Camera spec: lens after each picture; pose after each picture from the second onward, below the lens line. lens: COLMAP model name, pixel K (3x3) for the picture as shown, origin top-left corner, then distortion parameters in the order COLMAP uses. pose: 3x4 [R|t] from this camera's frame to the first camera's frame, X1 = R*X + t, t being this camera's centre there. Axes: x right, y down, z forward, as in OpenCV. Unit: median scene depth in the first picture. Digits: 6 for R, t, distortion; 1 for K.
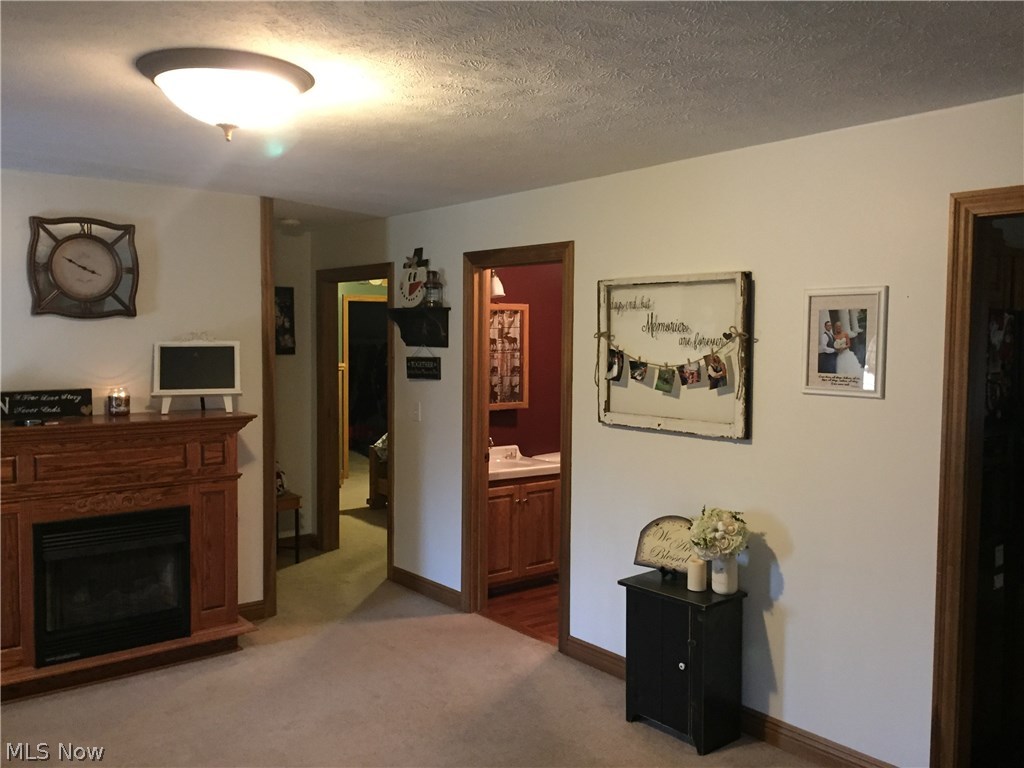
lens RADIAL K [[894.5, 0, 512.0], [0, 894.5, 384.0], [0, 0, 1]] dist [0.054820, -0.010741]
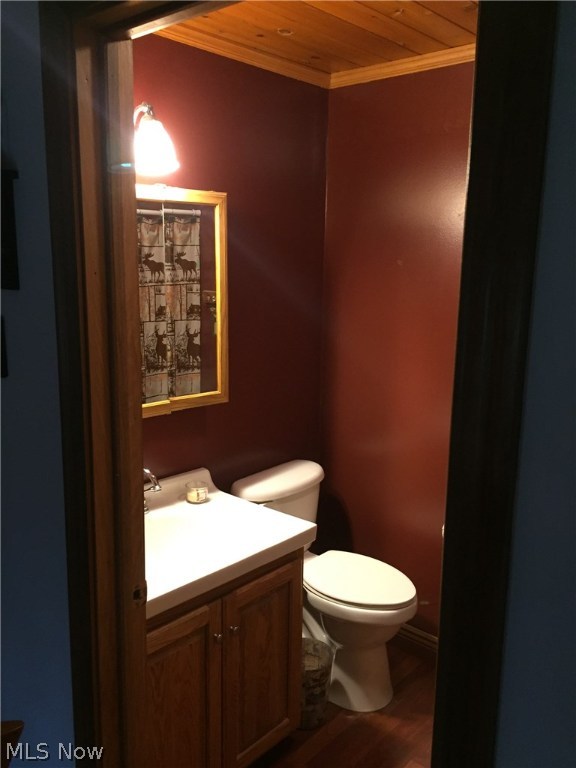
lens RADIAL K [[670.8, 0, 288.0], [0, 670.8, 384.0], [0, 0, 1]] dist [0.054820, -0.010741]
pose [[0.987314, -0.022153, 0.157228, -0.006905], [0.001448, 0.991435, 0.130594, -0.027426], [-0.158774, -0.128710, 0.978889, 0.501294]]
